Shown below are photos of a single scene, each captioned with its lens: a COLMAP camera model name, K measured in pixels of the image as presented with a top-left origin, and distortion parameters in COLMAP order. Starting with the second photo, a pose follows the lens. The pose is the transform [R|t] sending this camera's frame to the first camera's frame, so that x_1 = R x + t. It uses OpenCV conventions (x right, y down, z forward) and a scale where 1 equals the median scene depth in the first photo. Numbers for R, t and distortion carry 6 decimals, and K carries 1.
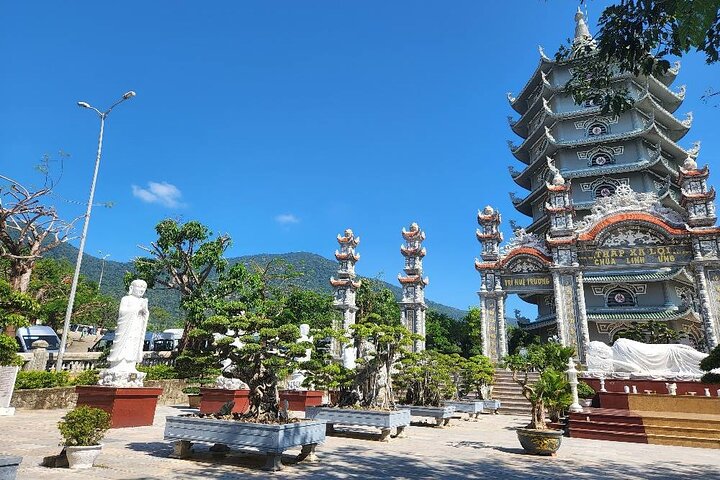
lens RADIAL K [[491.4, 0, 360.2], [0, 491.4, 208.6], [0, 0, 1]] dist [0.079991, -0.070689]
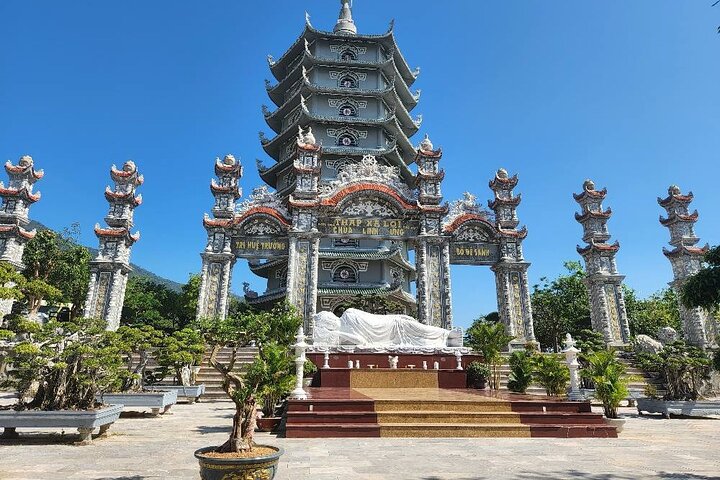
lens RADIAL K [[491.4, 0, 360.2], [0, 491.4, 208.6], [0, 0, 1]] dist [0.079991, -0.070689]
pose [[0.865777, 0.121962, 0.485340, 0.060274], [-0.142267, 0.989815, 0.005050, 0.055031], [-0.479782, -0.073420, 0.874311, 0.167755]]
